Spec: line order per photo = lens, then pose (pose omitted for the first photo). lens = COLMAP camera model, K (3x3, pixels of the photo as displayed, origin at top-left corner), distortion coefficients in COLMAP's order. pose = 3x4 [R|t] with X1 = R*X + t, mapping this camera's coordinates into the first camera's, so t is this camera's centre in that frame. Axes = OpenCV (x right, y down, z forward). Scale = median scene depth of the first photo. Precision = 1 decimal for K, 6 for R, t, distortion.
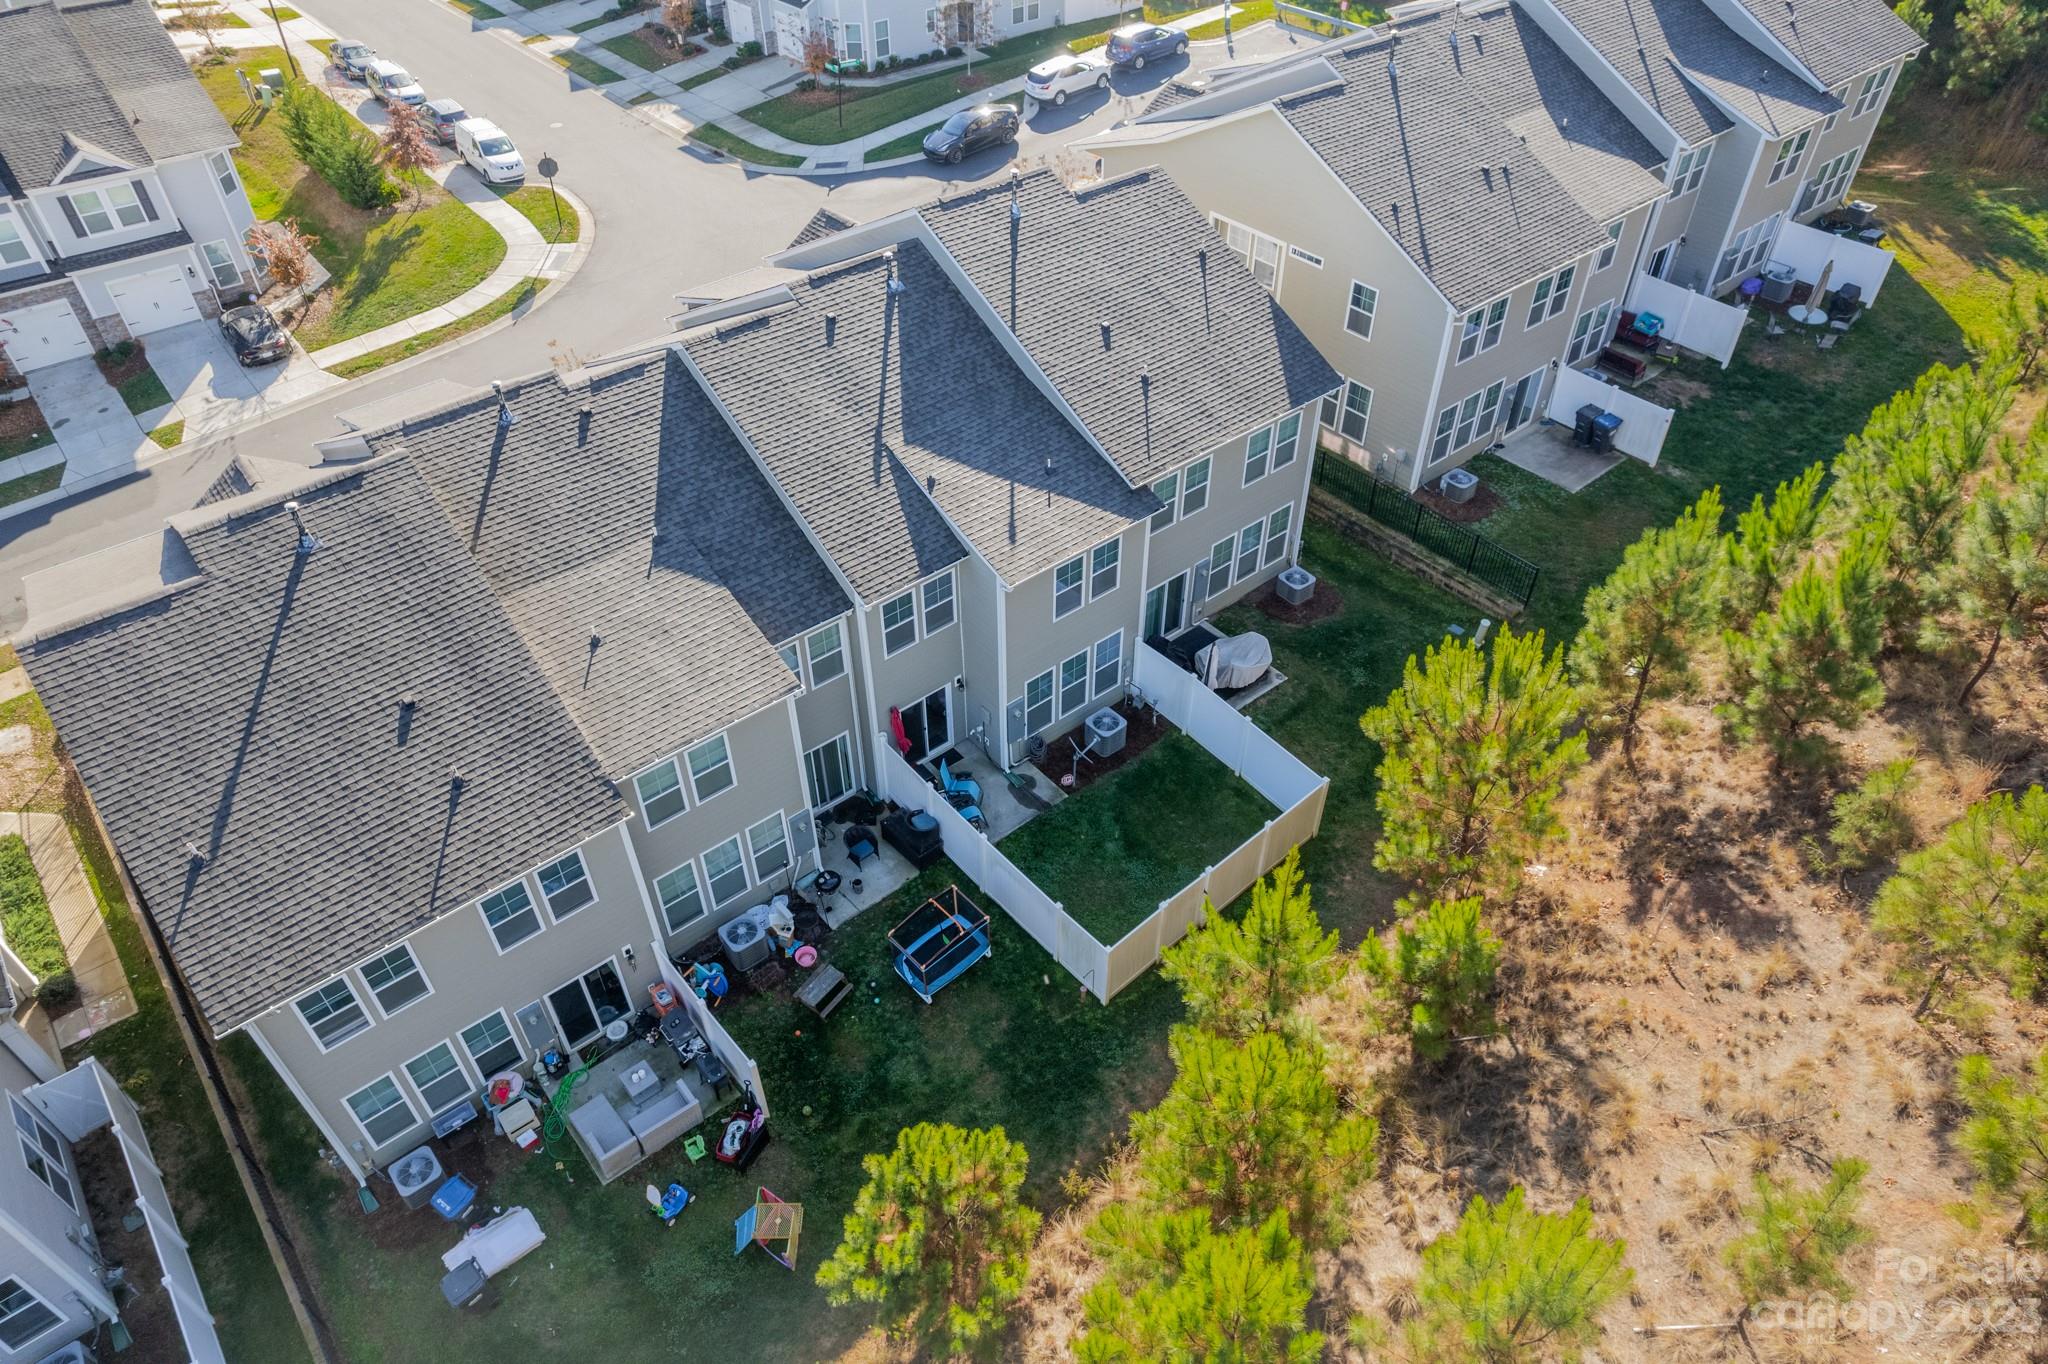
lens RADIAL K [[1292.2, 0, 1024.0], [0, 1292.2, 682.0], [0, 0, 1]] dist [-0.012167, 0.031467]
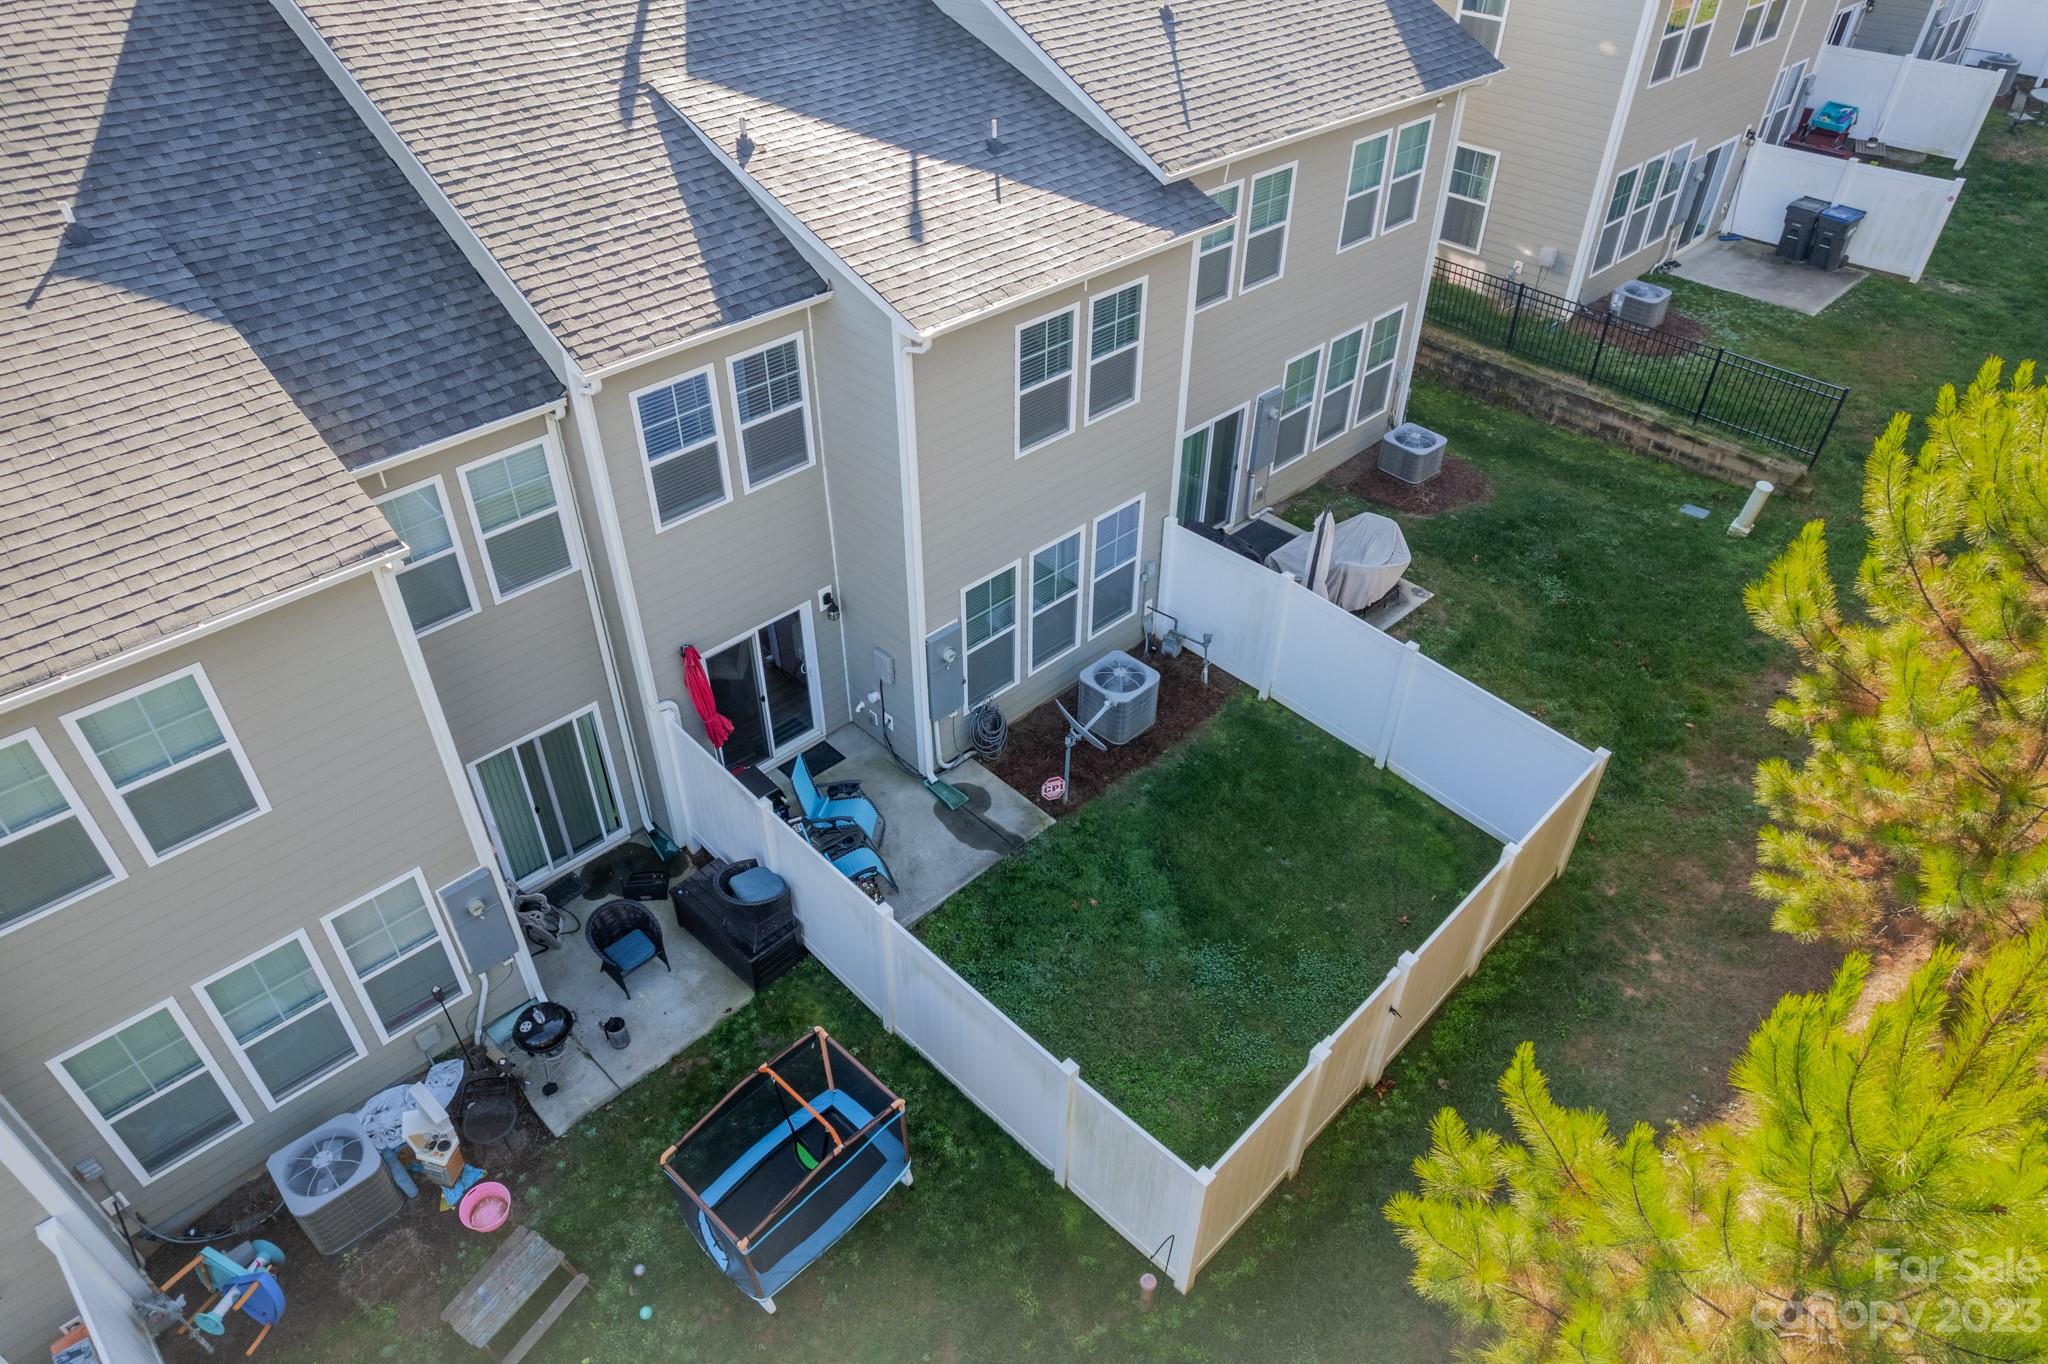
lens RADIAL K [[1279.9, 0, 1024.0], [0, 1279.9, 682.0], [0, 0, 1]] dist [-0.054837, 0.064769]
pose [[0.996940, -0.038881, 0.067808, -0.009733], [0.042995, 0.997253, -0.060311, 0.065681], [-0.065277, 0.063042, 0.995874, 0.521434]]
